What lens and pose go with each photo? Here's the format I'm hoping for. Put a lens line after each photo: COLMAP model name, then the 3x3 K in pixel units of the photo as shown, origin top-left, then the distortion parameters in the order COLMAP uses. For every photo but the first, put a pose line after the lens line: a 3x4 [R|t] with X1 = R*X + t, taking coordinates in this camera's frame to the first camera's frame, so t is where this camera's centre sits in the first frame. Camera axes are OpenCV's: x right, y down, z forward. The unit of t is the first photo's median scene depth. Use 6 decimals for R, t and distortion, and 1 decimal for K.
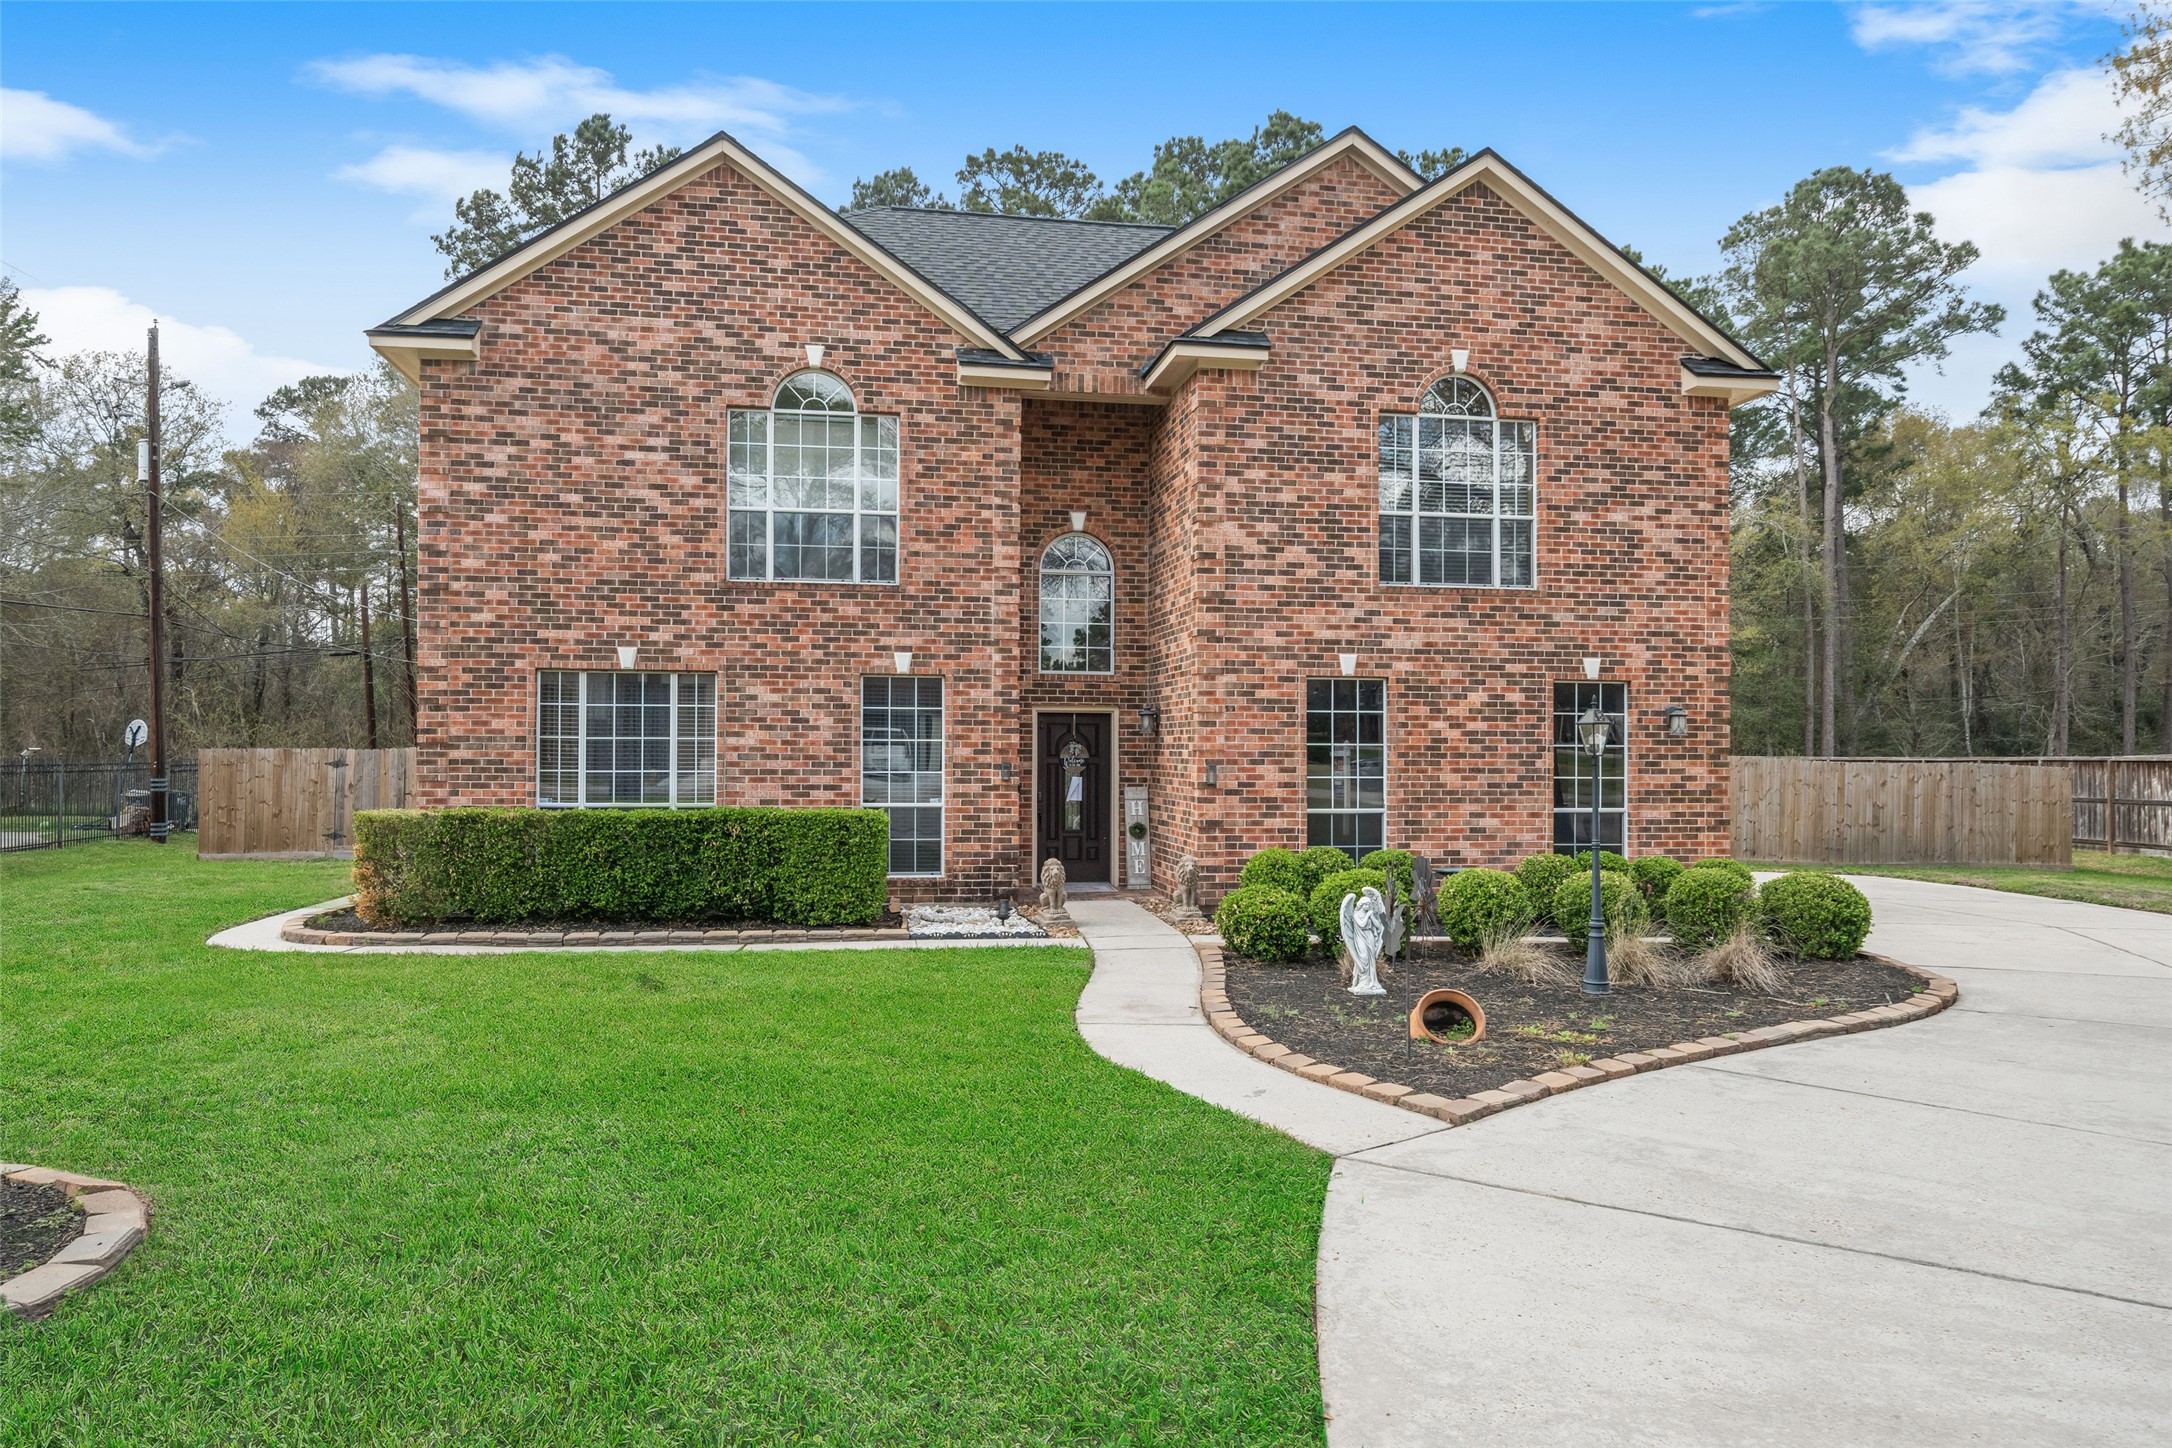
lens RADIAL K [[1499.8, 0, 1086.9], [0, 1499.8, 741.3], [0, 0, 1]] dist [-0.001968, 0.001276]
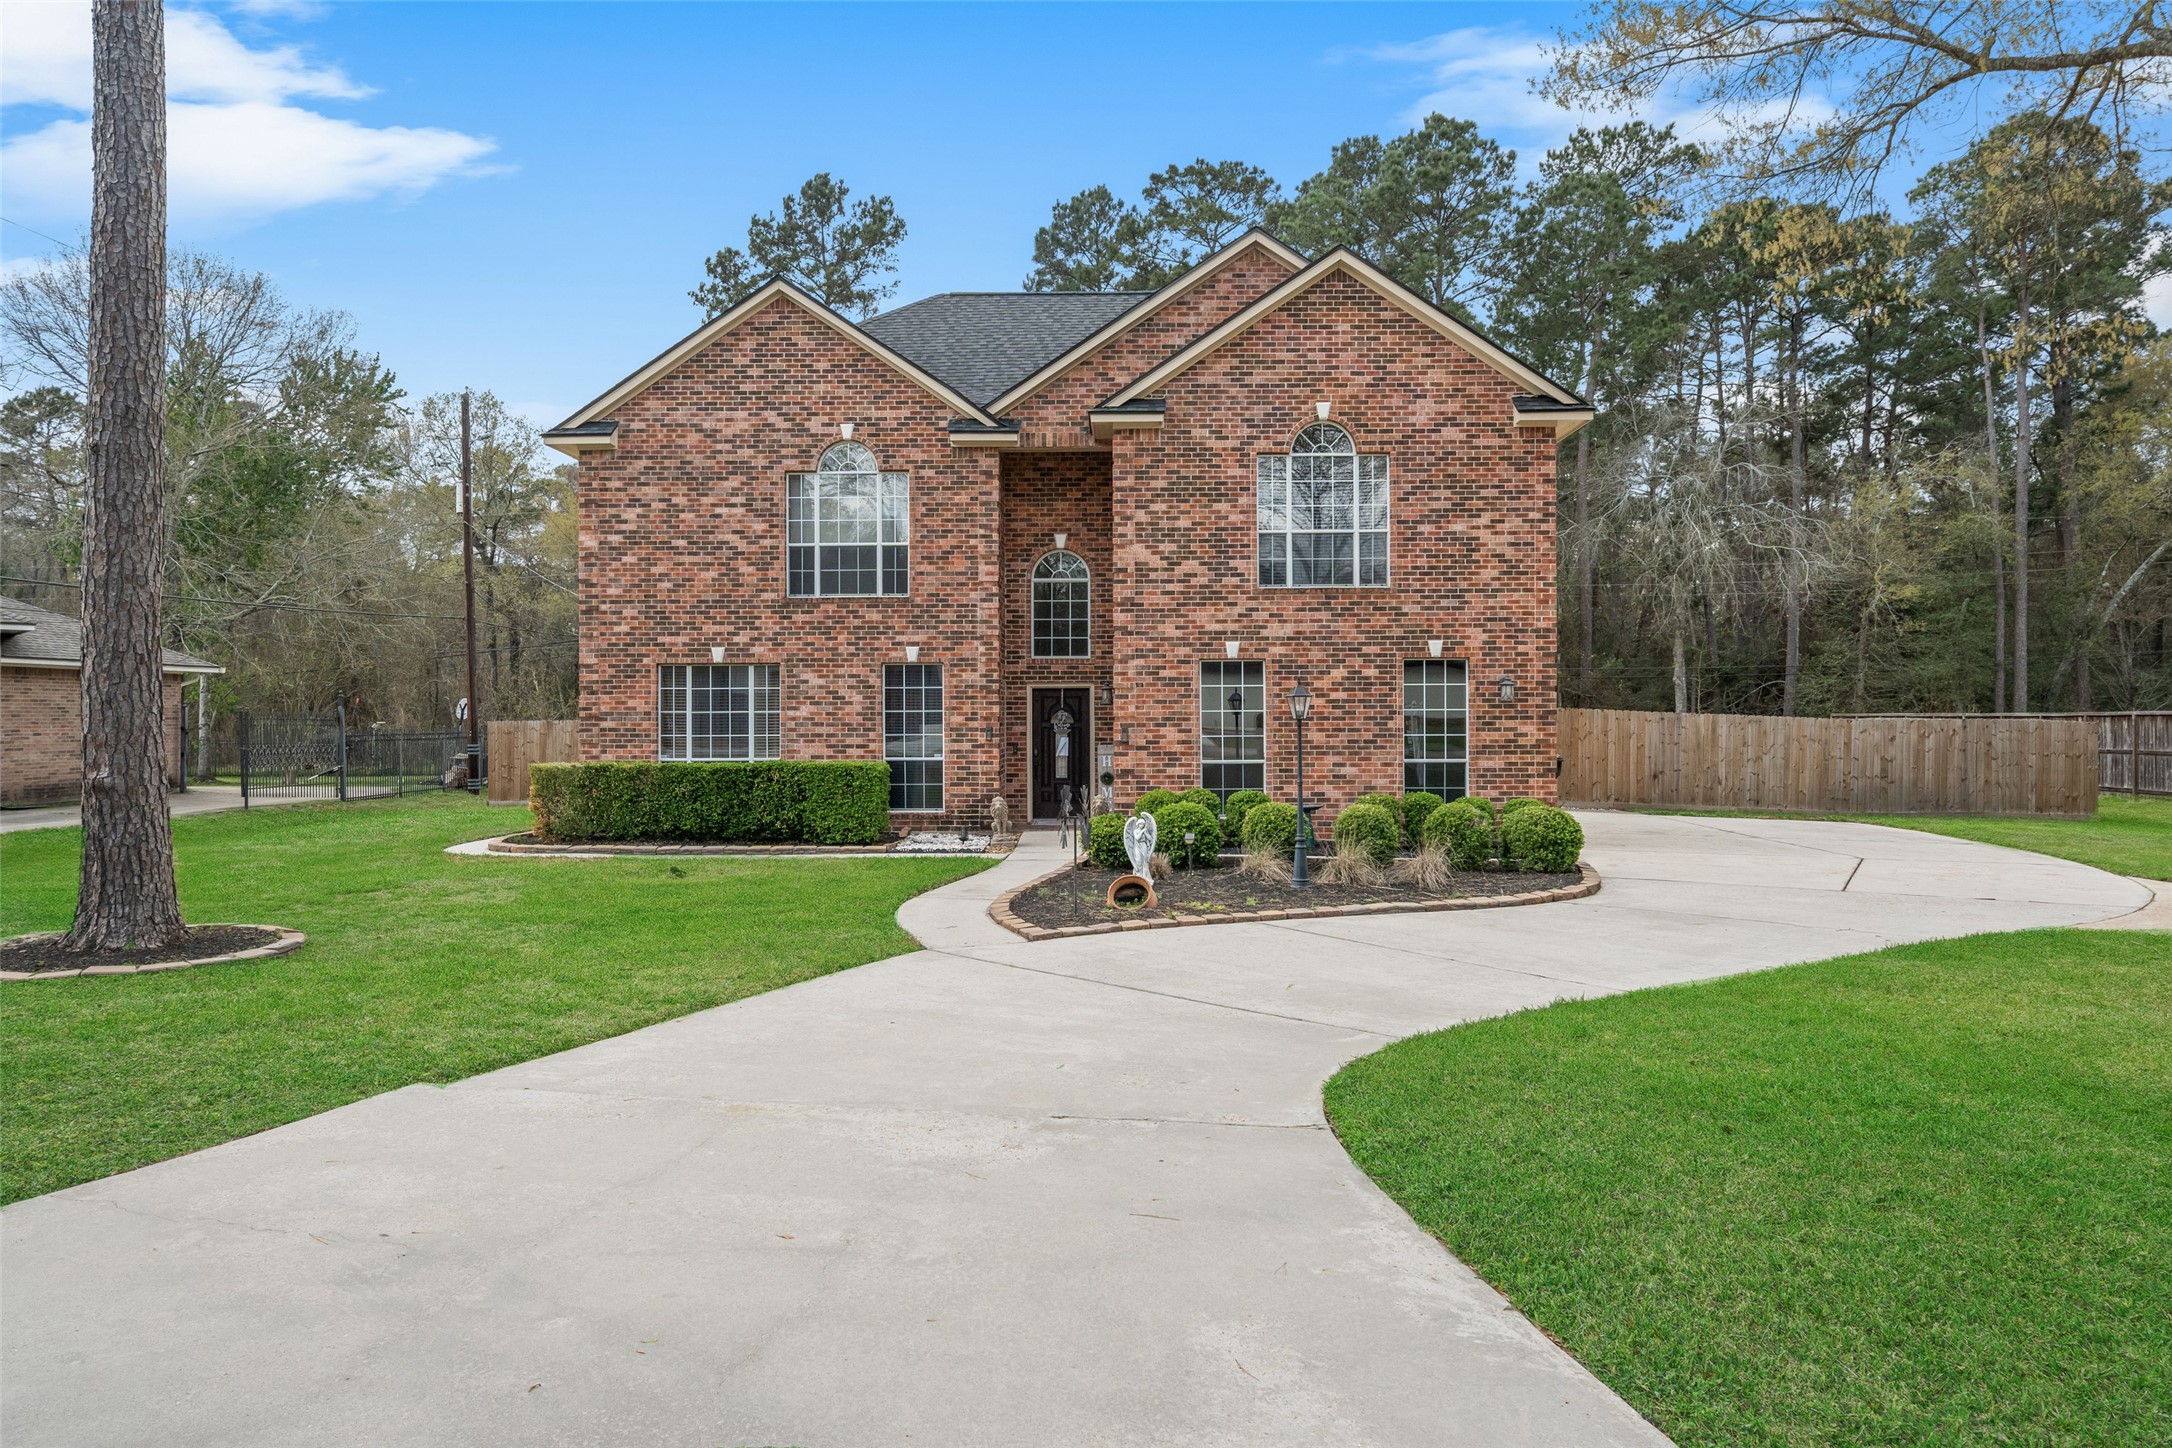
lens RADIAL K [[1499.8, 0, 1085.3], [0, 1499.8, 714.1], [0, 0, 1]] dist [-0.001968, 0.001276]
pose [[0.979243, -0.010433, -0.202420, 0.303930], [0.011716, 0.999918, 0.005144, -0.003306], [0.202350, -0.007409, 0.979285, -0.297392]]
